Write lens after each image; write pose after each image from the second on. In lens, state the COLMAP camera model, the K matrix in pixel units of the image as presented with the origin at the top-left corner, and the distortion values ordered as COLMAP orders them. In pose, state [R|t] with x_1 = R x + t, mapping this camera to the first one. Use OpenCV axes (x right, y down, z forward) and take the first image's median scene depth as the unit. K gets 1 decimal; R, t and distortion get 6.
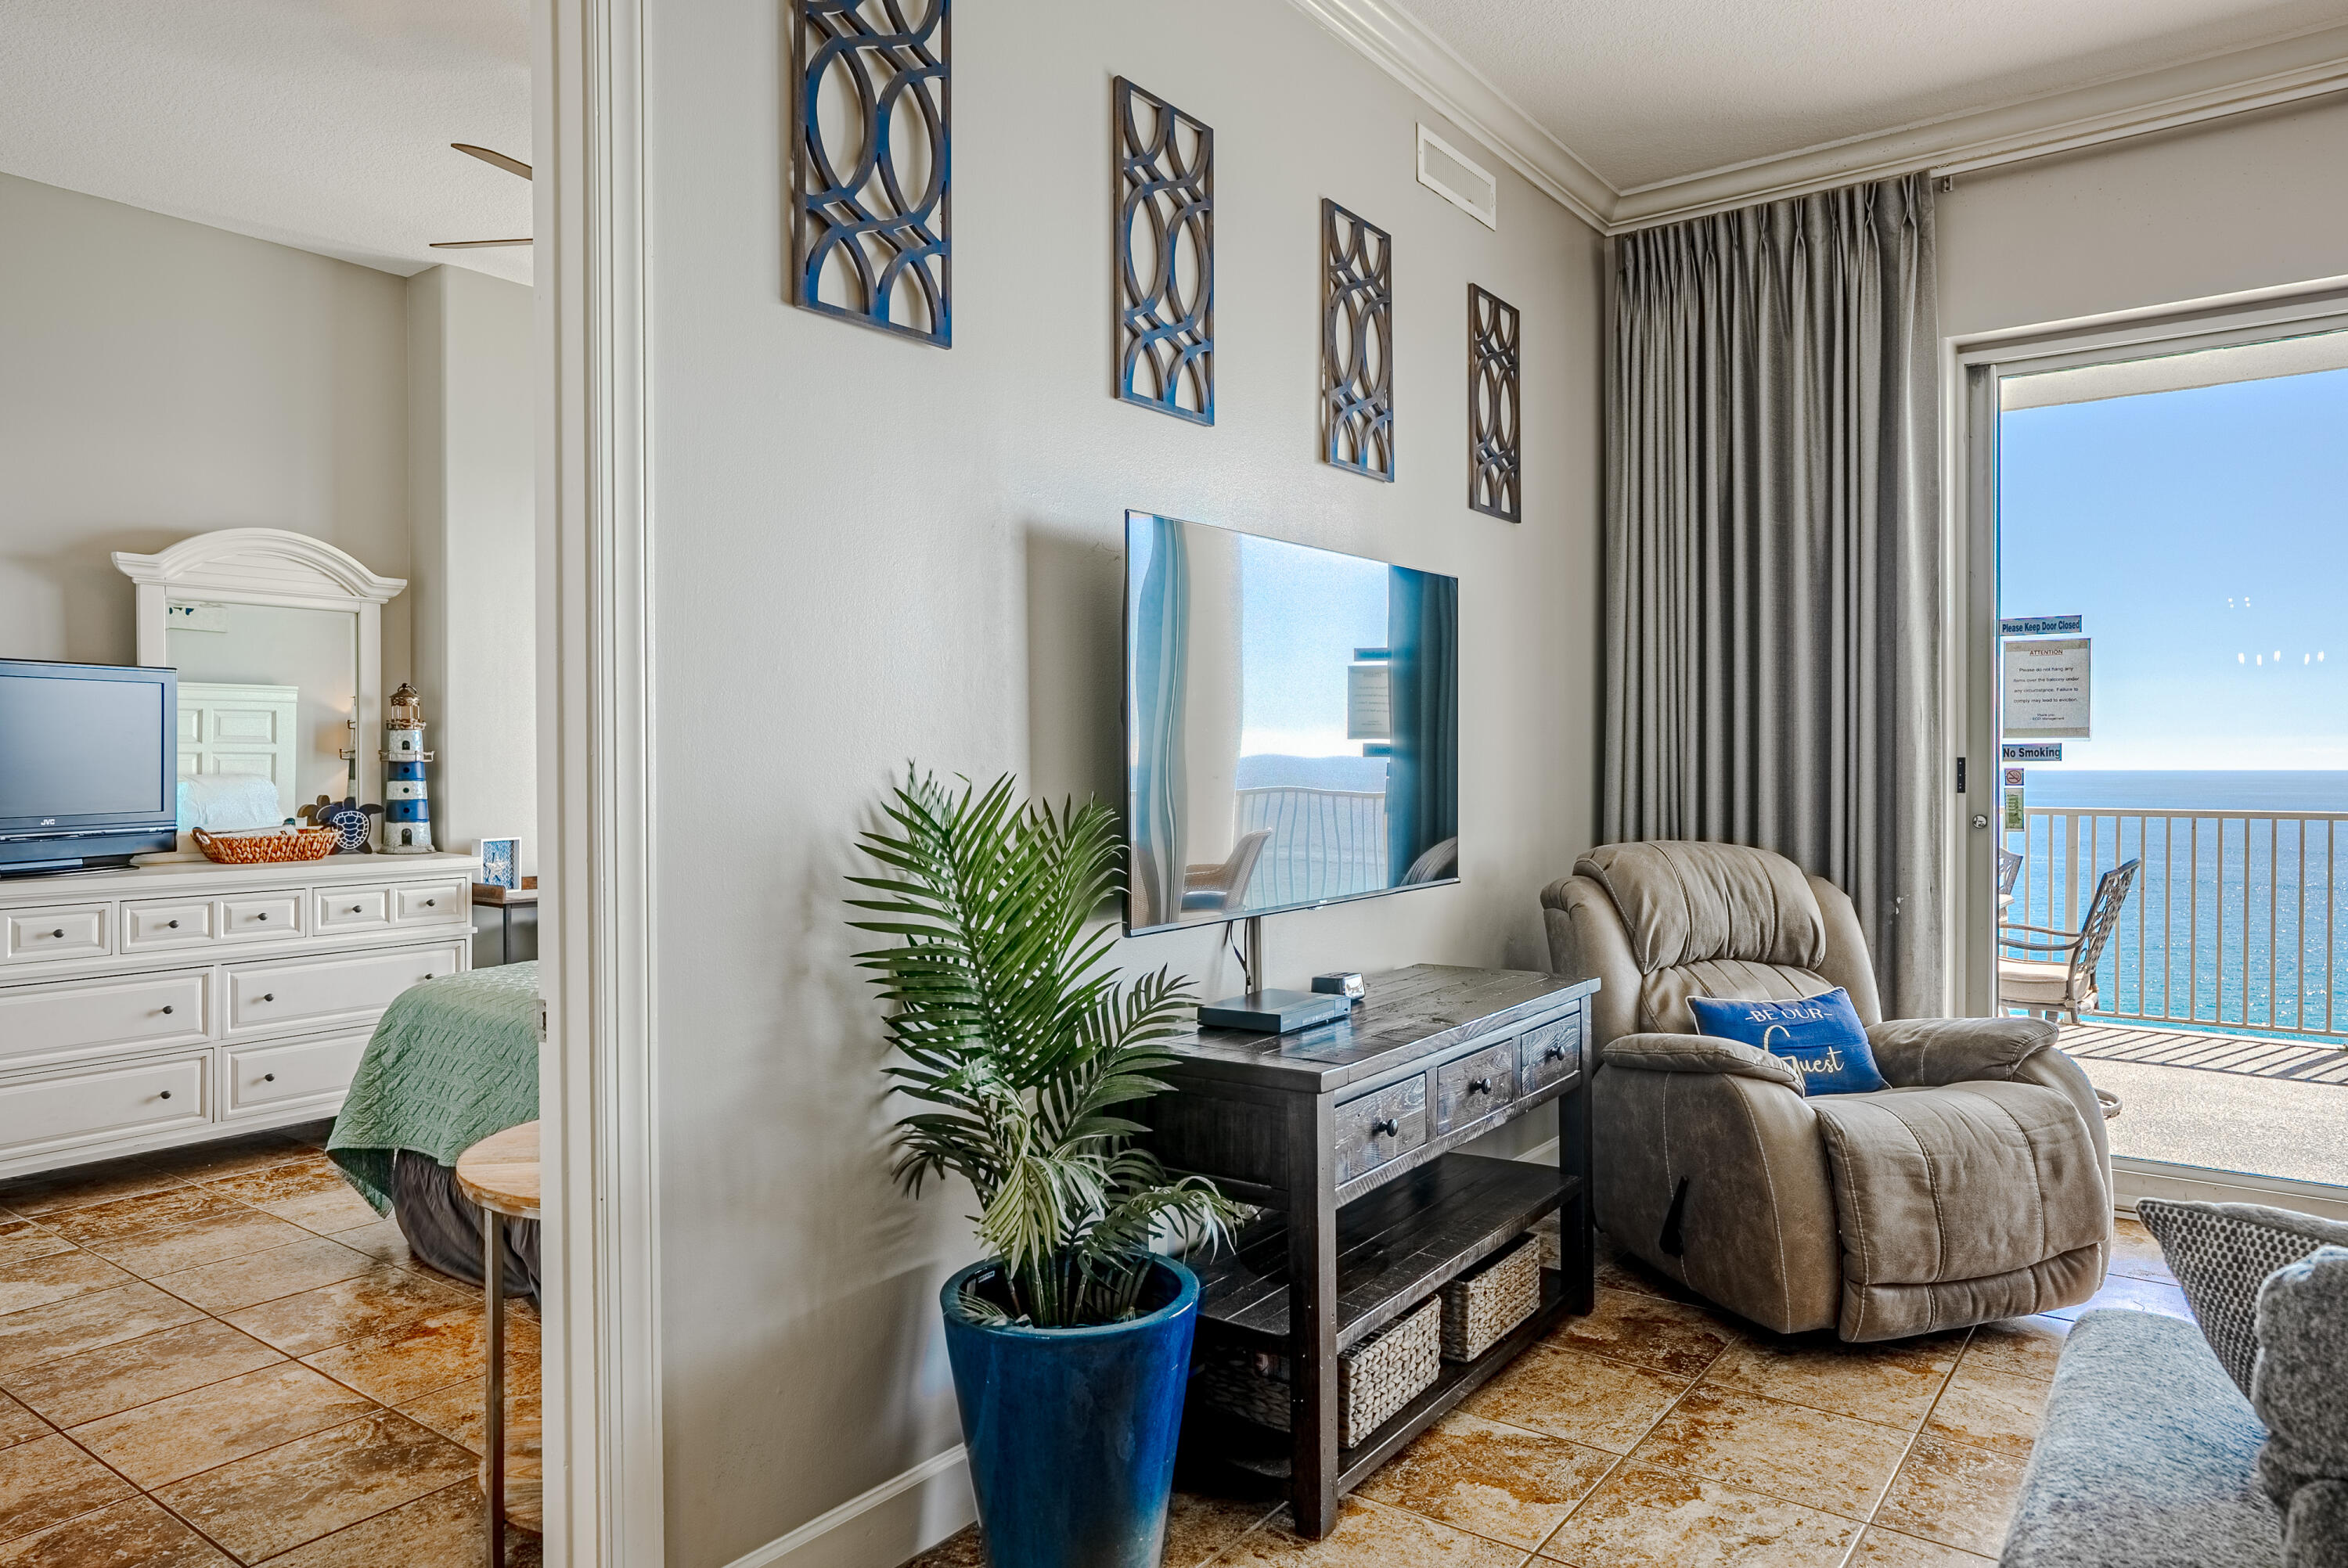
lens RADIAL K [[1507.3, 0, 1168.7], [0, 1507.3, 781.4], [0, 0, 1]] dist [-0.028785, 0.027099]
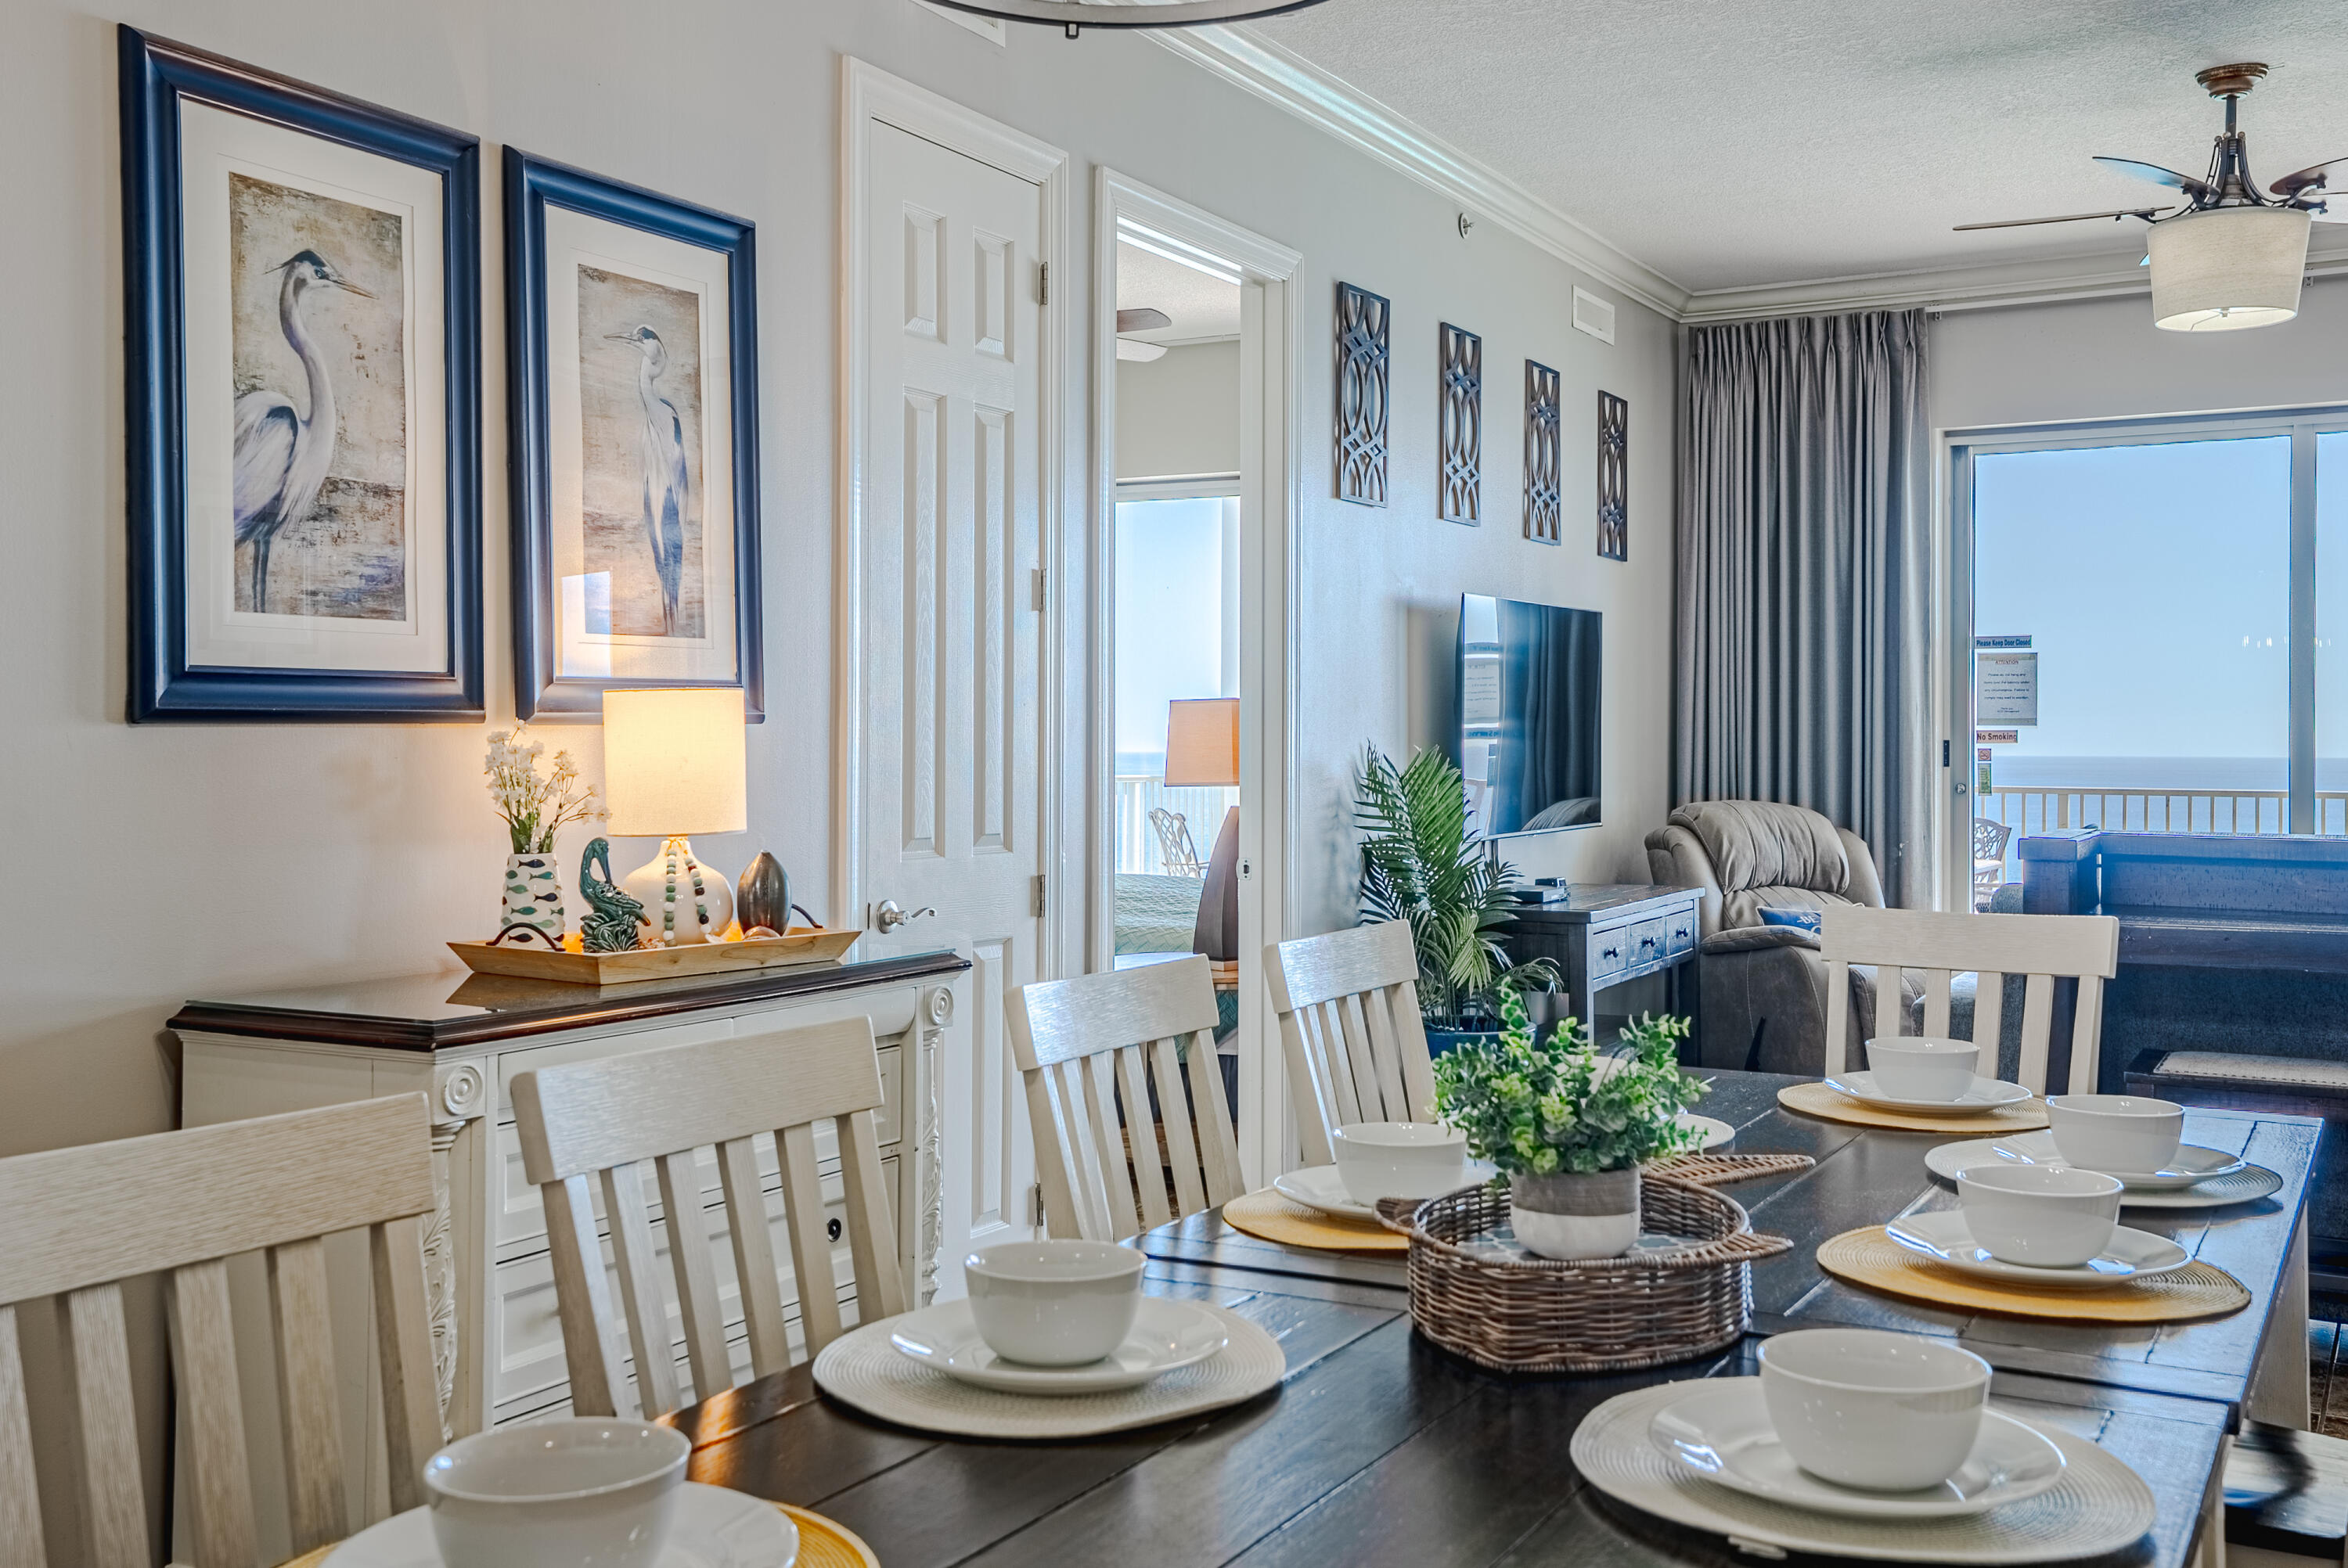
lens RADIAL K [[2231.7, 0, 1179.0], [0, 2231.7, 748.0], [0, 0, 1]] dist [0.061330, 0.000000]
pose [[0.990693, 0.004817, 0.136029, -0.453084], [-0.003487, 0.999944, -0.010017, 0.014585], [-0.136069, 0.009450, 0.990654, -0.959799]]
